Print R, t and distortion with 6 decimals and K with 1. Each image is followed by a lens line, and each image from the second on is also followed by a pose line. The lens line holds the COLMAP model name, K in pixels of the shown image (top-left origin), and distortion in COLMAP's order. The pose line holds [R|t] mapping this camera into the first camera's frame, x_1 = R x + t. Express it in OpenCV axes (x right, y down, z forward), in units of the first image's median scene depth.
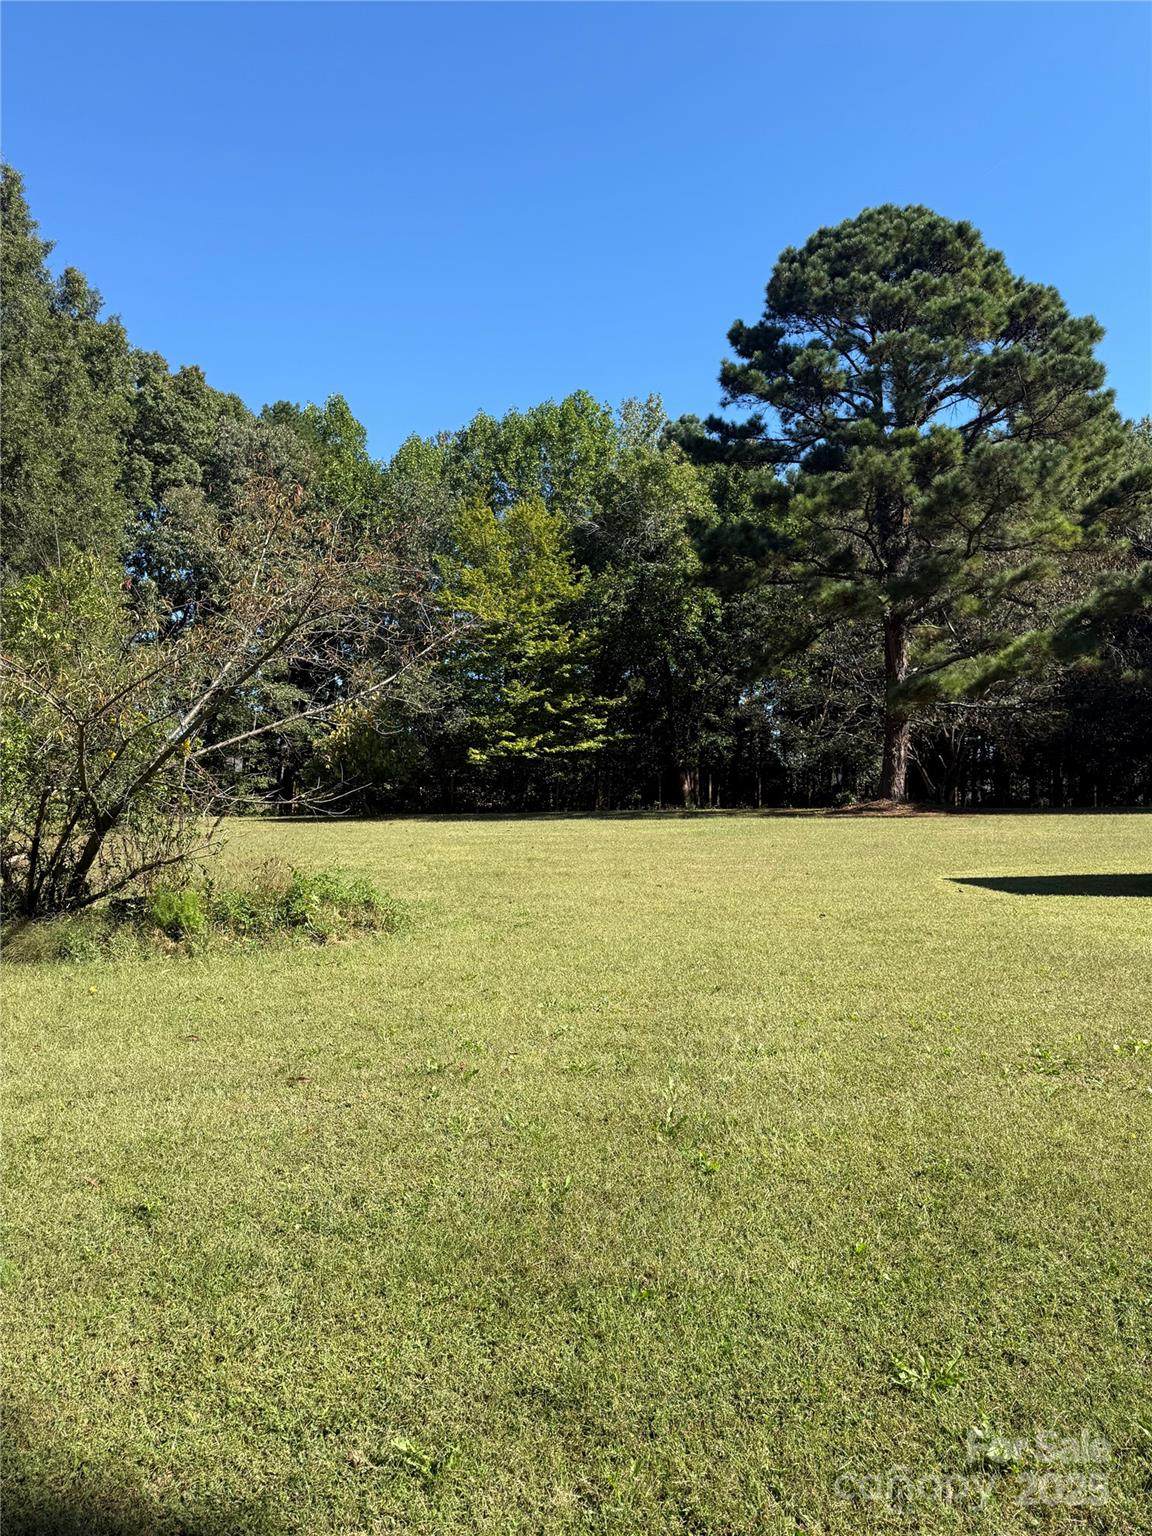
lens RADIAL K [[1062.4, 0, 582.7], [0, 1062.4, 805.7], [0, 0, 1]] dist [0.034407, -0.048634]
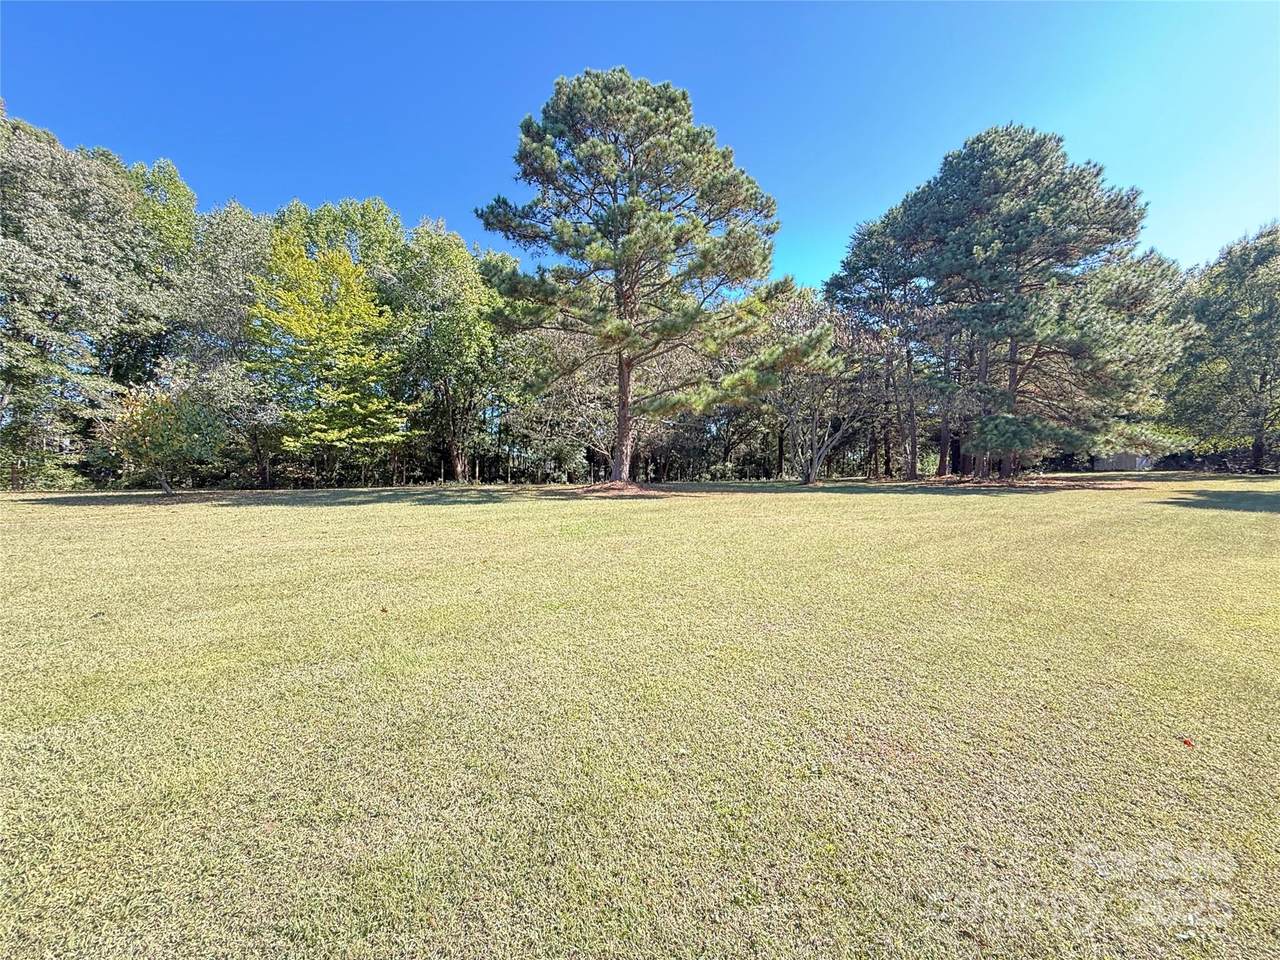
lens RADIAL K [[510.0, 0, 640.6], [0, 510.0, 483.9], [0, 0, 1]] dist [-0.002695, 0.000898]
pose [[0.881115, -0.002917, 0.472893, -0.021124], [-0.006669, 0.999805, 0.018592, -0.012902], [-0.472855, -0.019535, 0.880924, 0.279267]]
